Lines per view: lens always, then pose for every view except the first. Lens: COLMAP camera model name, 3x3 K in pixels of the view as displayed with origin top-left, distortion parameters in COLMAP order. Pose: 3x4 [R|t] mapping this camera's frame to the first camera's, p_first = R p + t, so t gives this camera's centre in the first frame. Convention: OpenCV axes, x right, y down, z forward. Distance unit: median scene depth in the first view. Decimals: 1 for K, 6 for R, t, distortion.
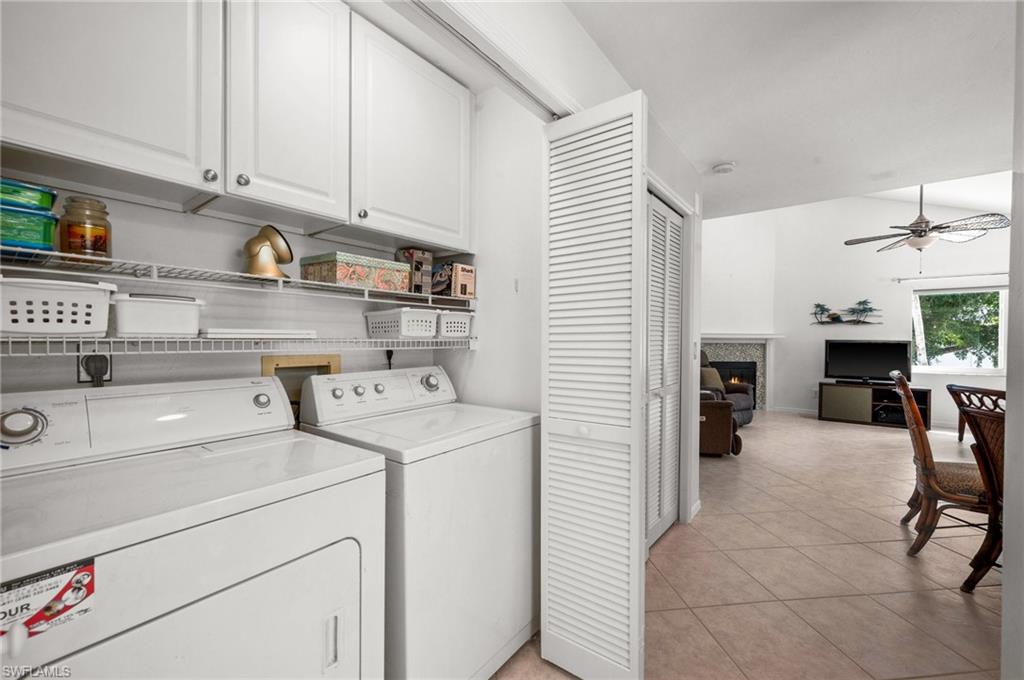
lens RADIAL K [[407.5, 0, 512.0], [0, 407.5, 340.0], [0, 0, 1]] dist [0.001781, 0.000059]
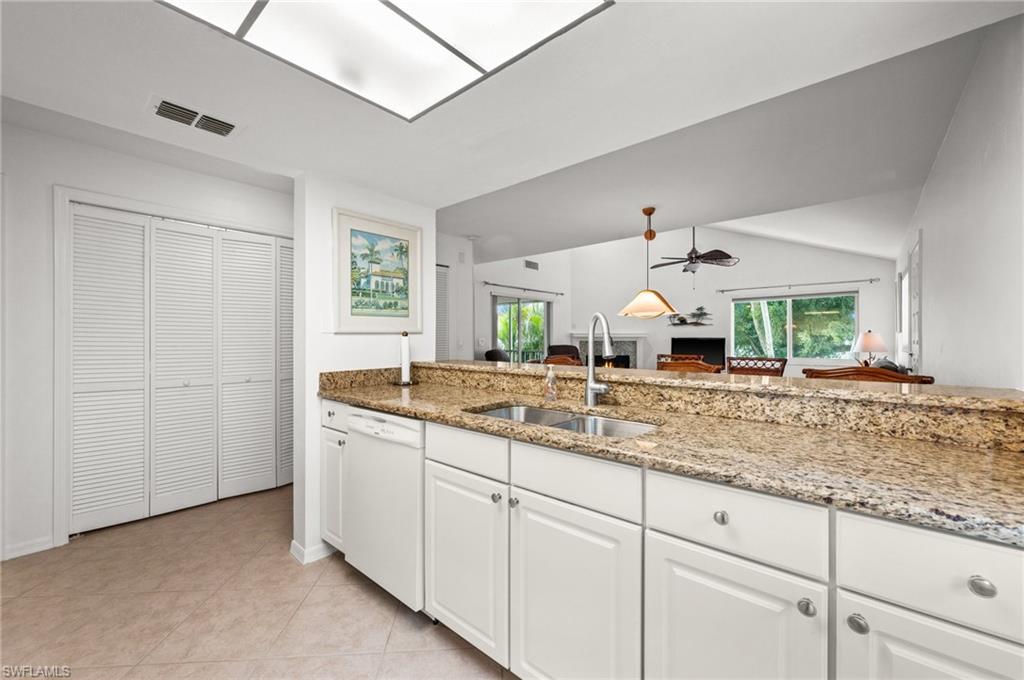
lens RADIAL K [[407.5, 0, 512.0], [0, 407.5, 340.0], [0, 0, 1]] dist [0.001781, 0.000059]
pose [[0.997790, -0.006018, -0.066169, 0.350759], [0.005804, 0.999977, -0.003418, 0.007801], [0.066188, 0.003026, 0.997803, -0.312227]]
